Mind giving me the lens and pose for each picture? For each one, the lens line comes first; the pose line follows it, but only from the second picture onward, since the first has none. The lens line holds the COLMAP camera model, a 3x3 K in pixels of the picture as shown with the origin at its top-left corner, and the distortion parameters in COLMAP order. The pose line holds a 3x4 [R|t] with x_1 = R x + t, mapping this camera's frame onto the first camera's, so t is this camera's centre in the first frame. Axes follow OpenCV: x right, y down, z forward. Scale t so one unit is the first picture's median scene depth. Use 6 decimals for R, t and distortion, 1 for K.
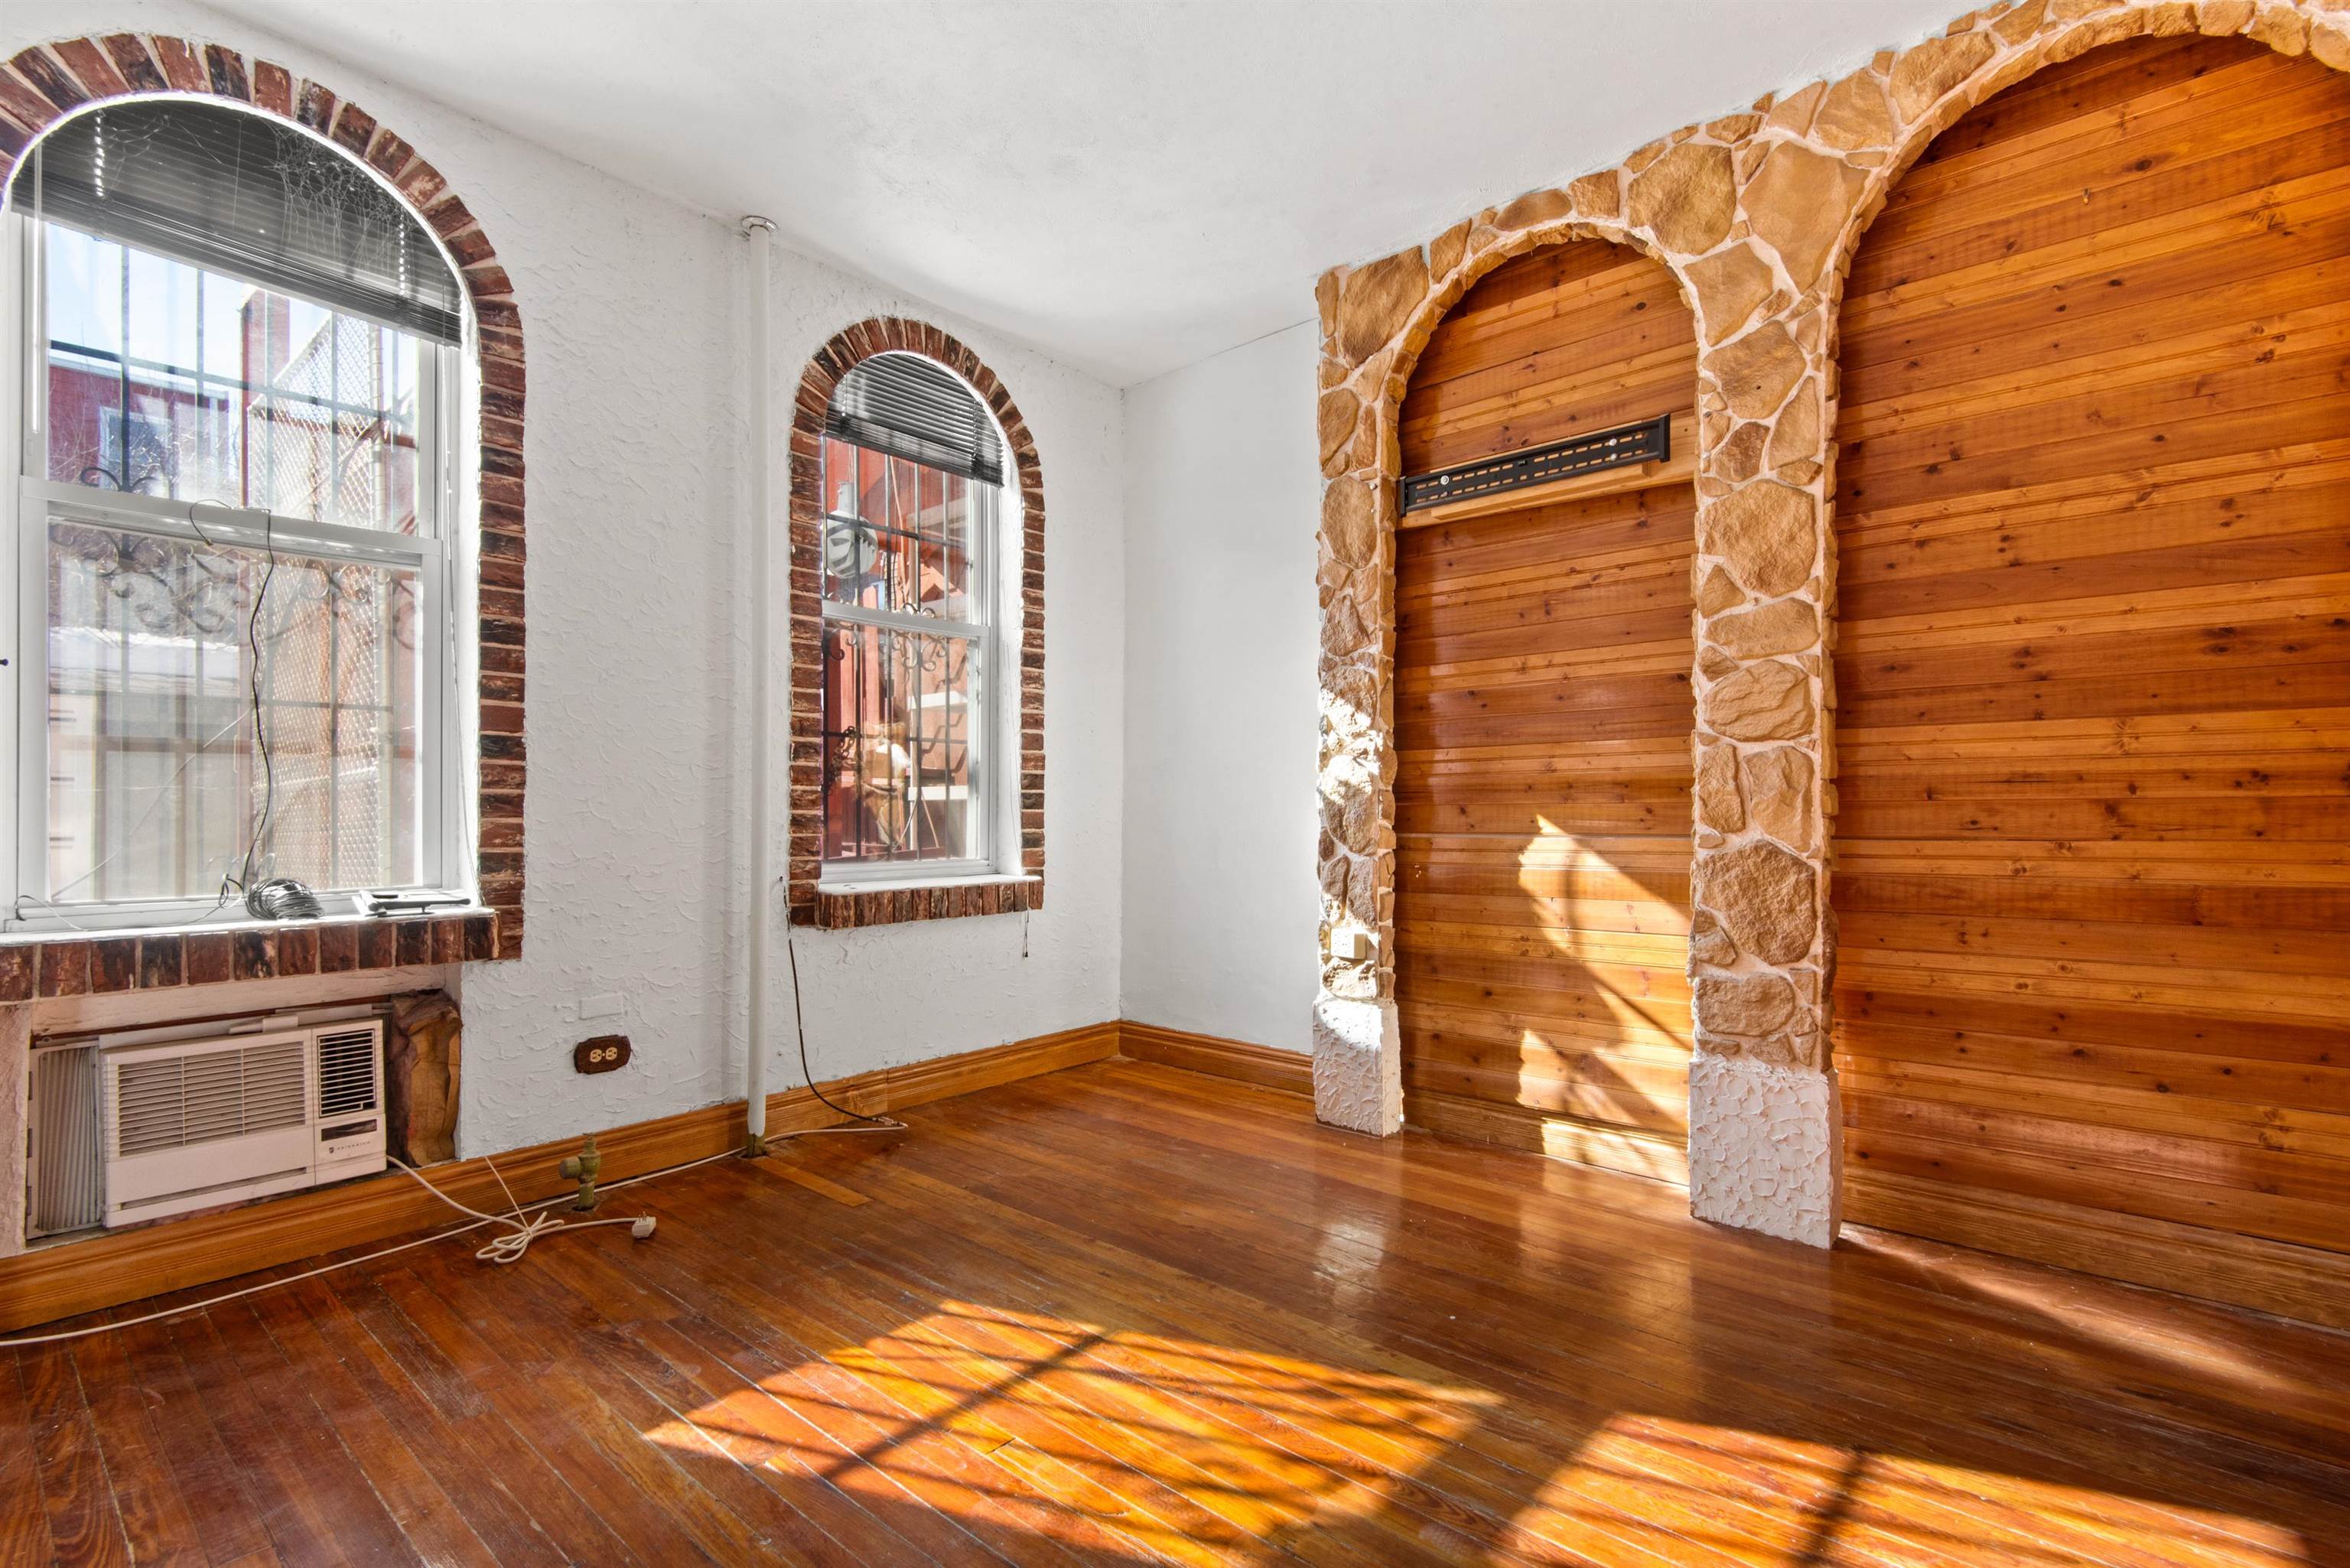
lens RADIAL K [[1082.0, 0, 1173.7], [0, 1082.0, 799.2], [0, 0, 1]] dist [0.025086, -0.004998]
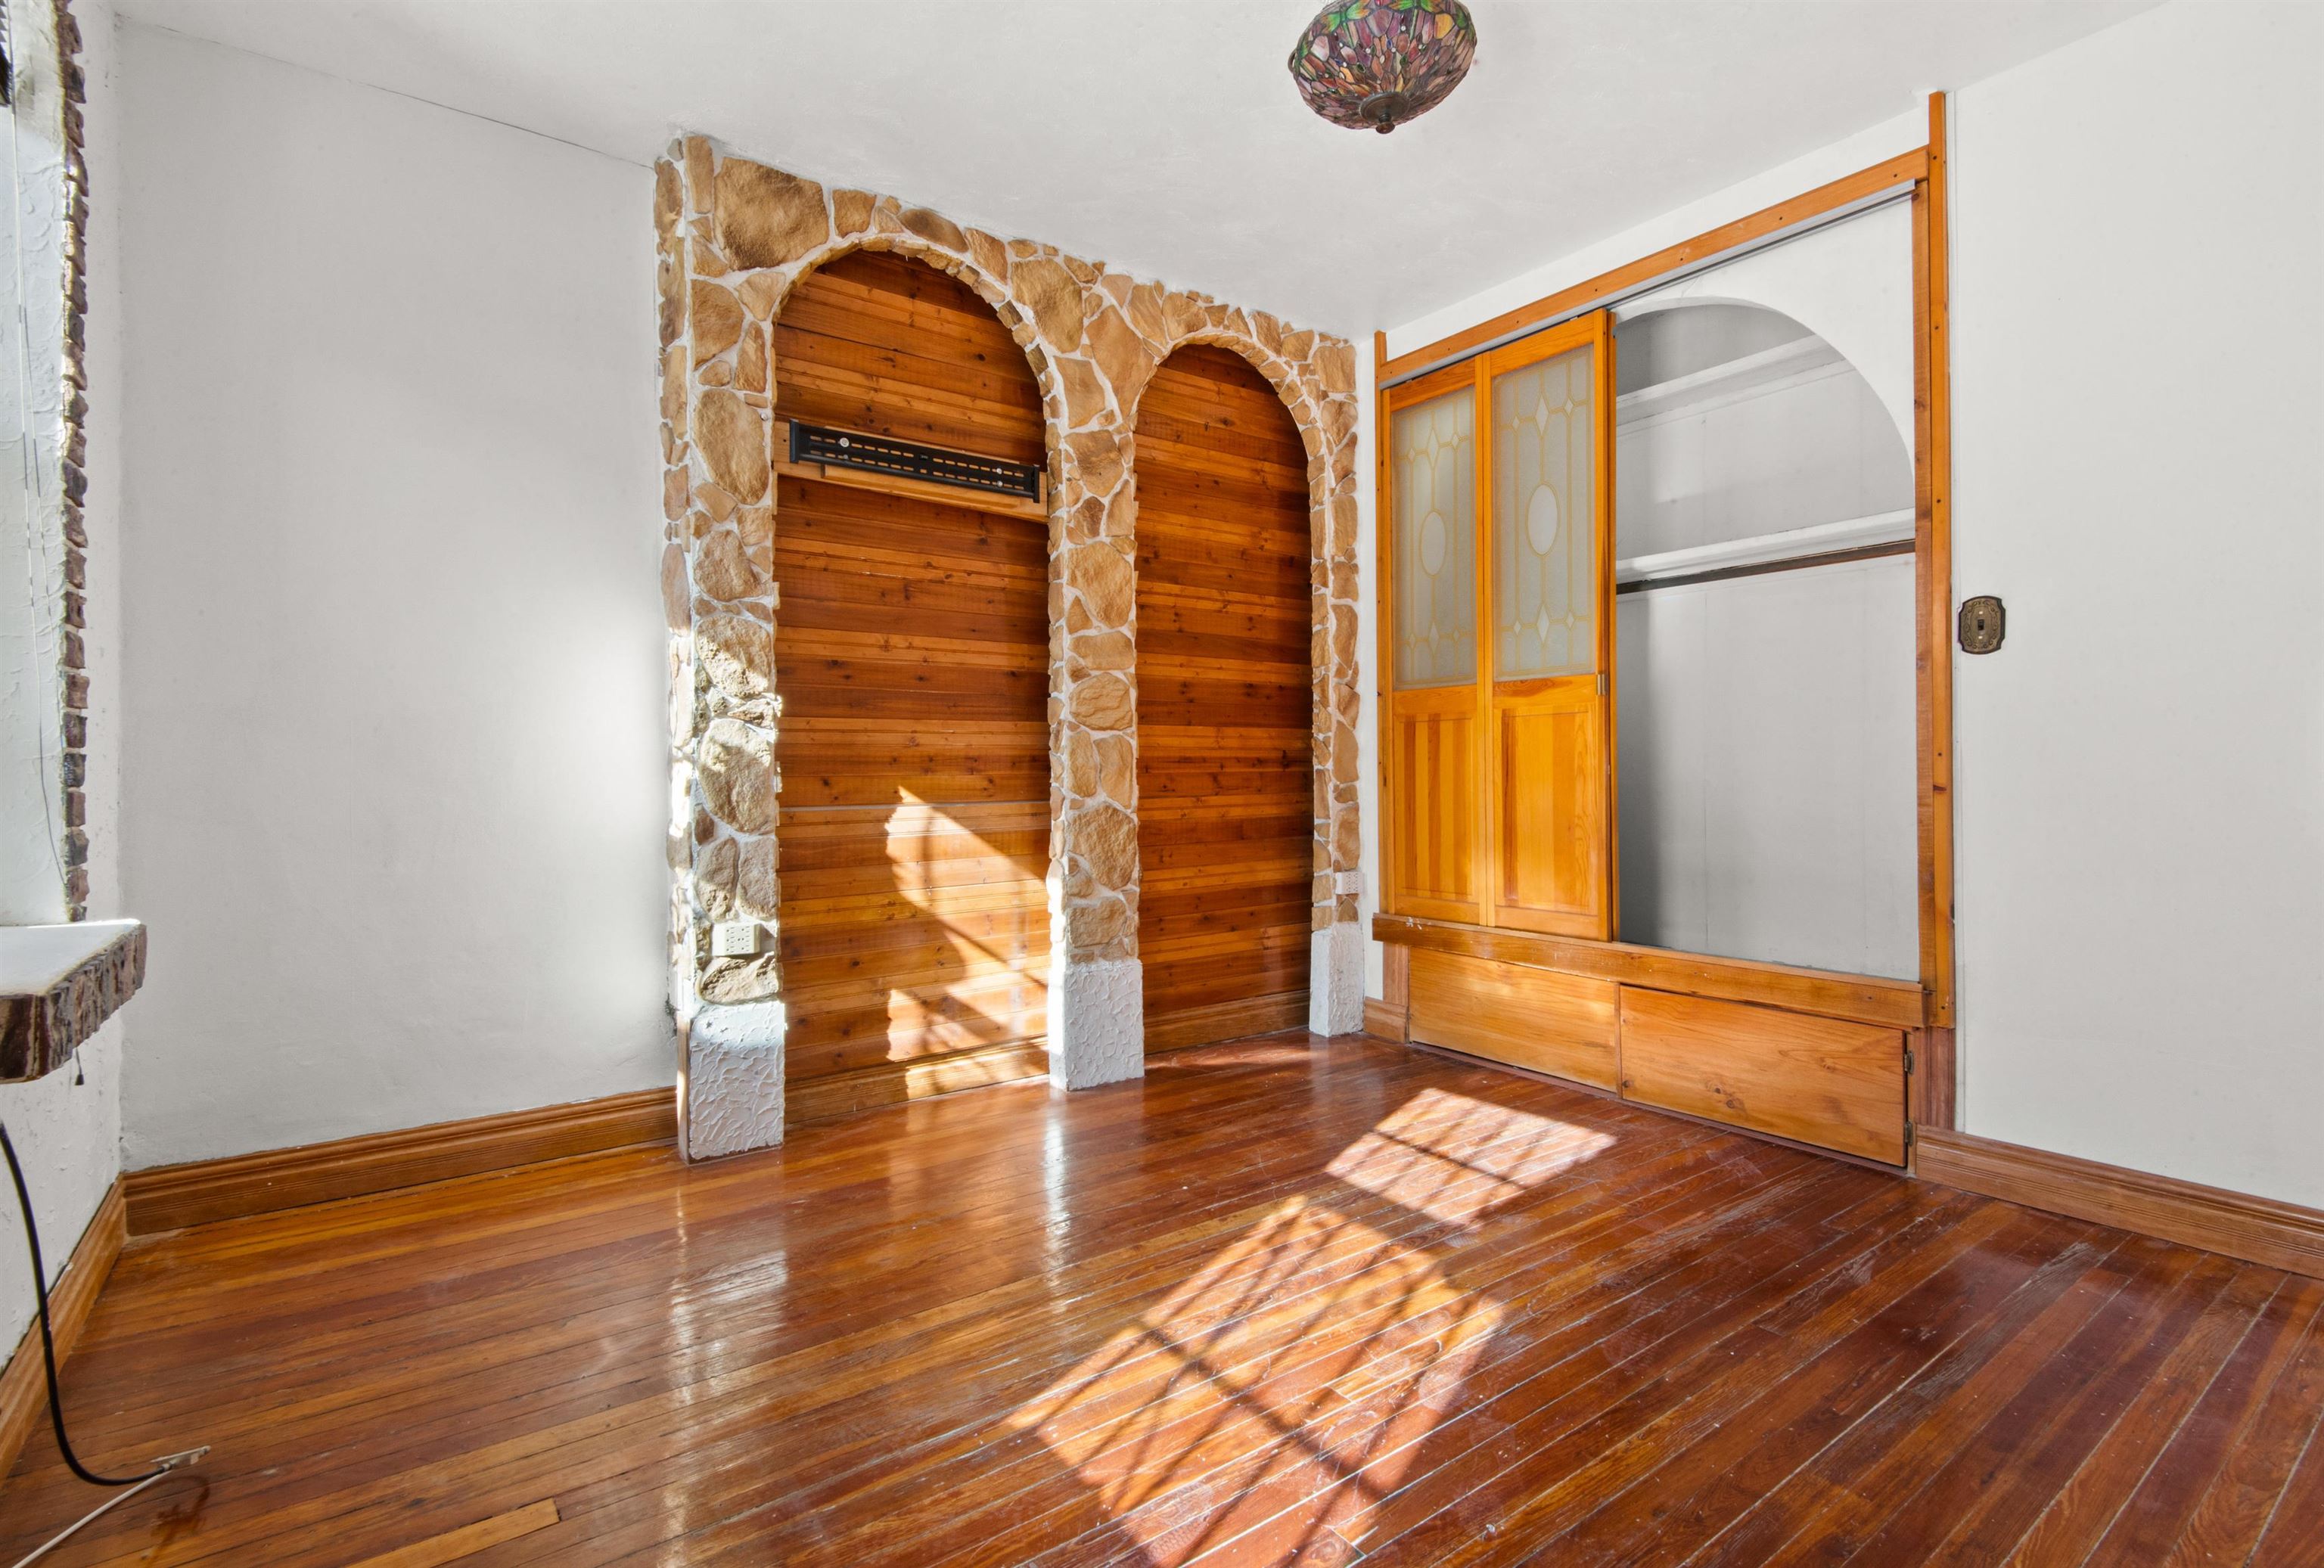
lens RADIAL K [[1115.4, 0, 1167.6], [0, 1115.4, 776.5], [0, 0, 1]] dist [0.018646, -0.001487]
pose [[0.205250, -0.004775, 0.978698, -0.823199], [-0.006943, 0.999956, 0.006335, -0.004211], [-0.978685, -0.008096, 0.205207, 0.621941]]
